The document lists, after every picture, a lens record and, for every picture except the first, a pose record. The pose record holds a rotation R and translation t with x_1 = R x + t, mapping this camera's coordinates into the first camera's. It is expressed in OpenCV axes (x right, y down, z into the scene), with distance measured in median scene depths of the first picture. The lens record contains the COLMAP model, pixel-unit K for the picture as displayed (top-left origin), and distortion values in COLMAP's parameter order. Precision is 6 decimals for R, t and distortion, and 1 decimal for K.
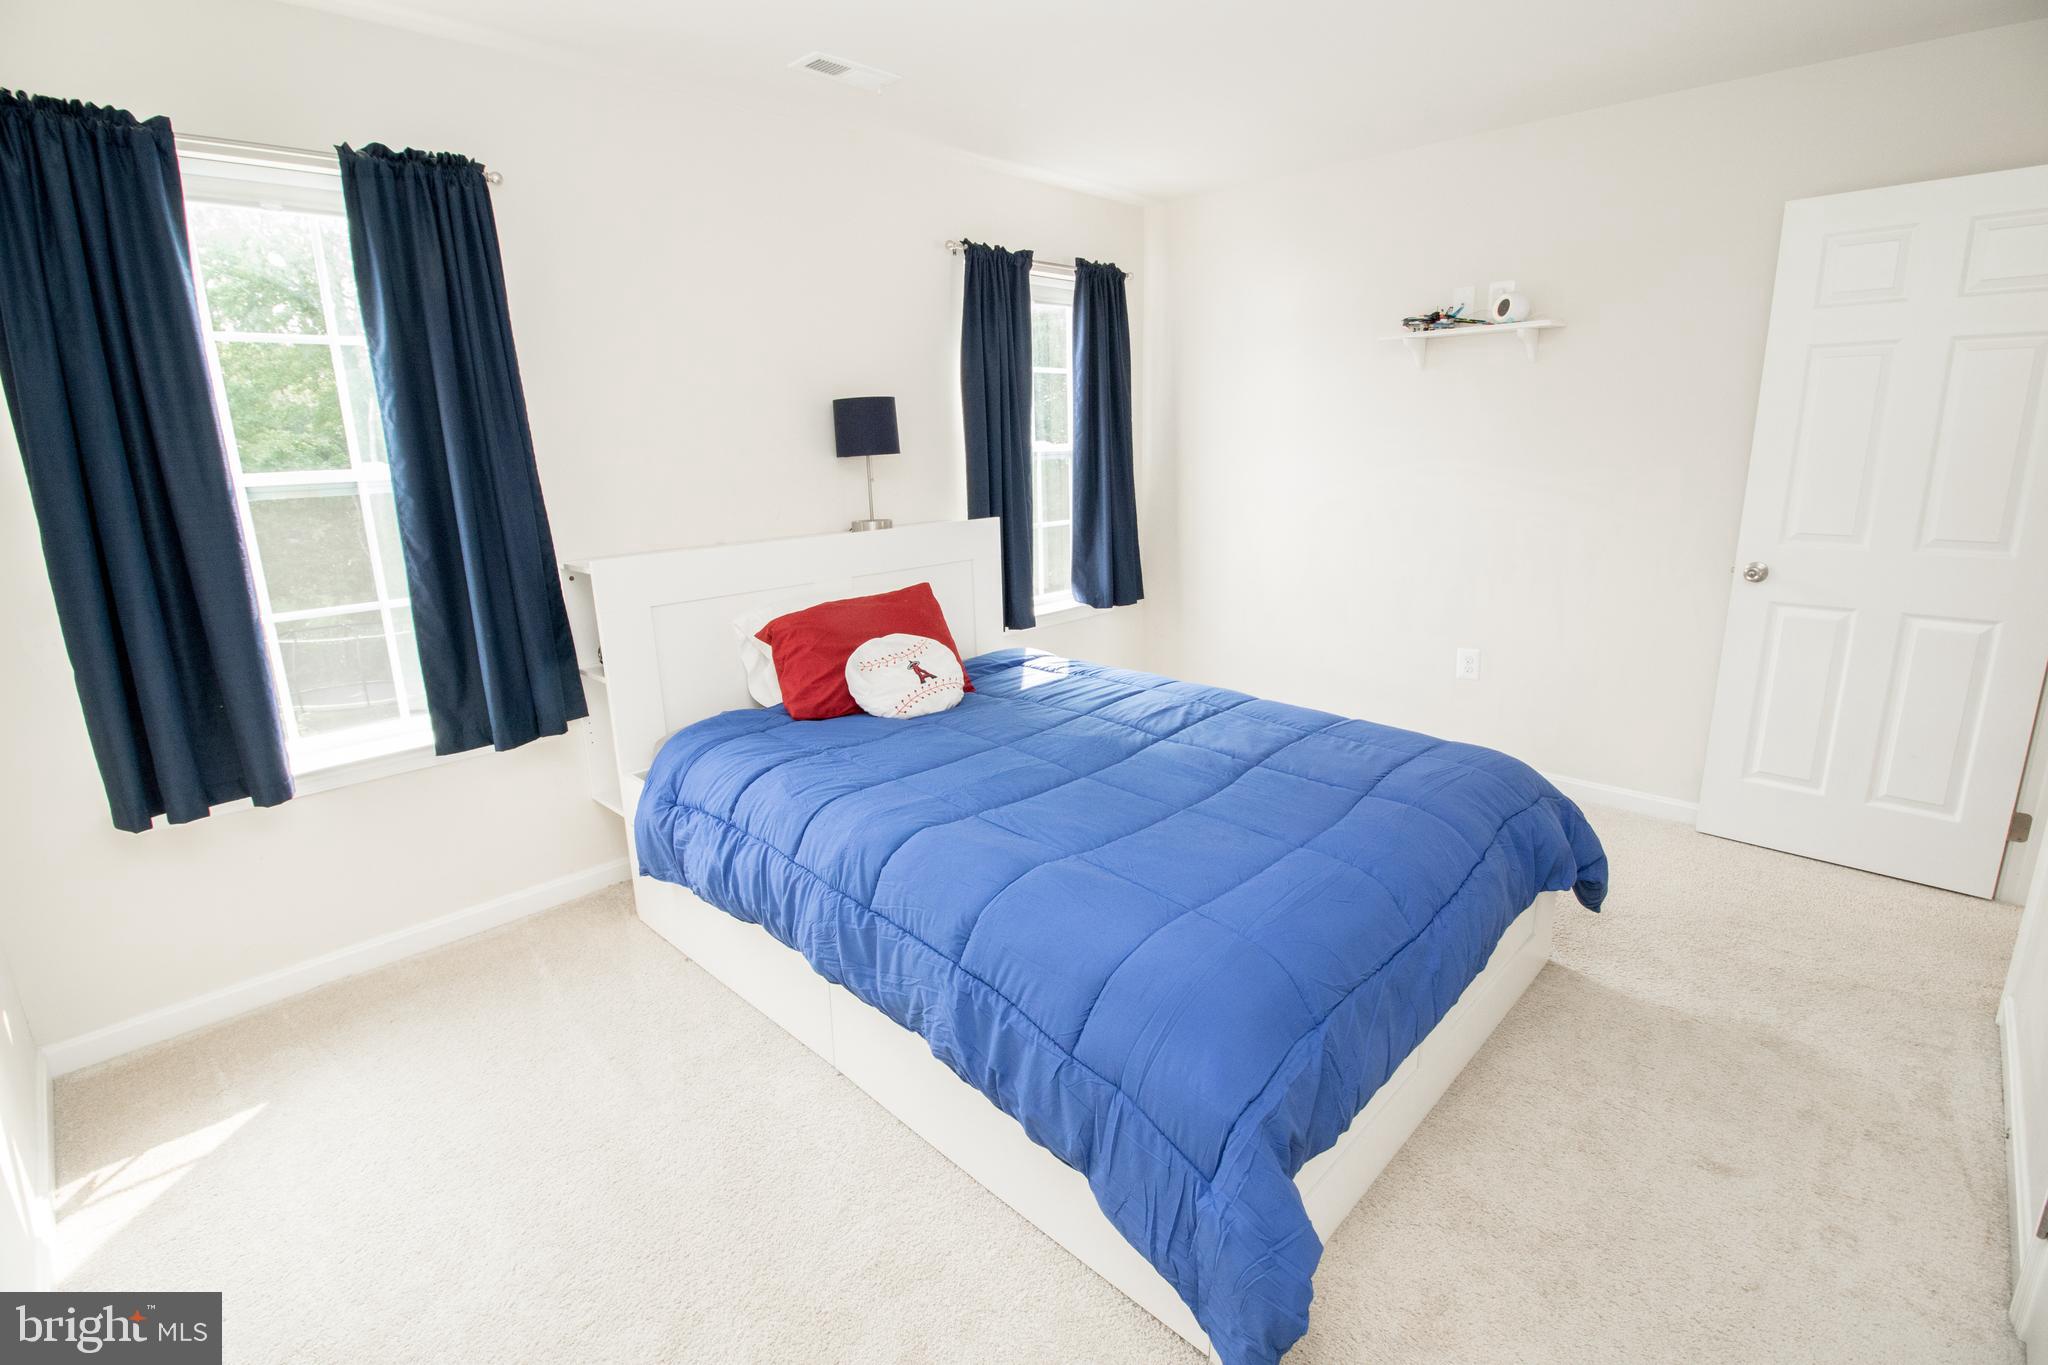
lens RADIAL K [[937.0, 0, 1022.3], [0, 937.0, 670.0], [0, 0, 1]] dist [0.000742, -0.015790]
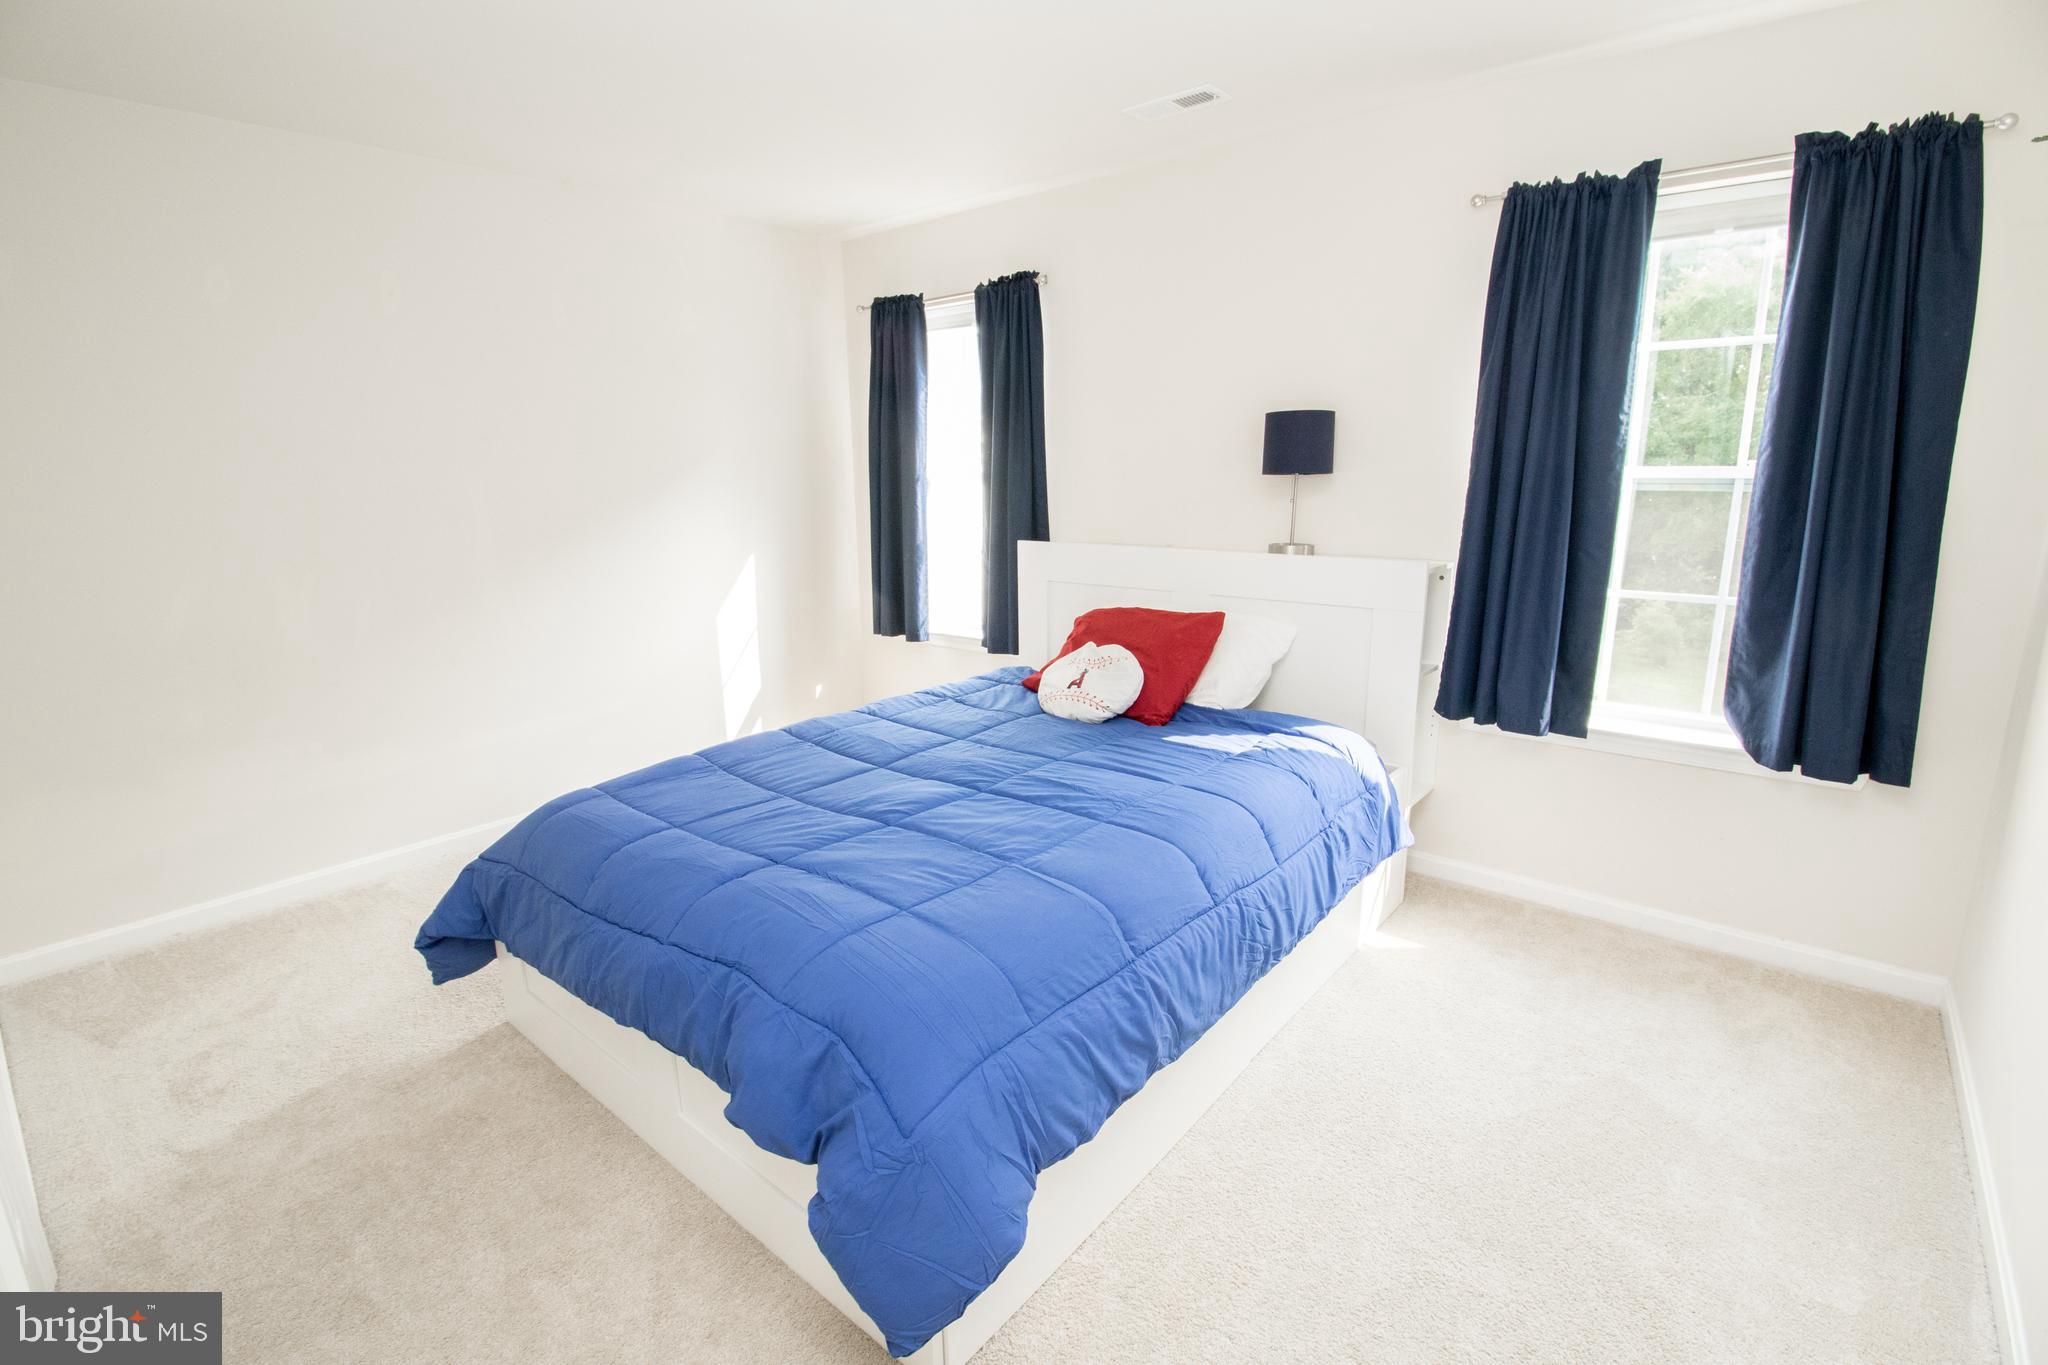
lens RADIAL K [[945.2, 0, 1025.7], [0, 945.2, 666.2], [0, 0, 1]] dist [0.002867, -0.014549]
pose [[0.080721, 0.235174, -0.968595, 0.754964], [-0.228689, 0.950213, 0.211653, -0.184221], [0.970147, 0.204422, 0.130484, 0.655059]]
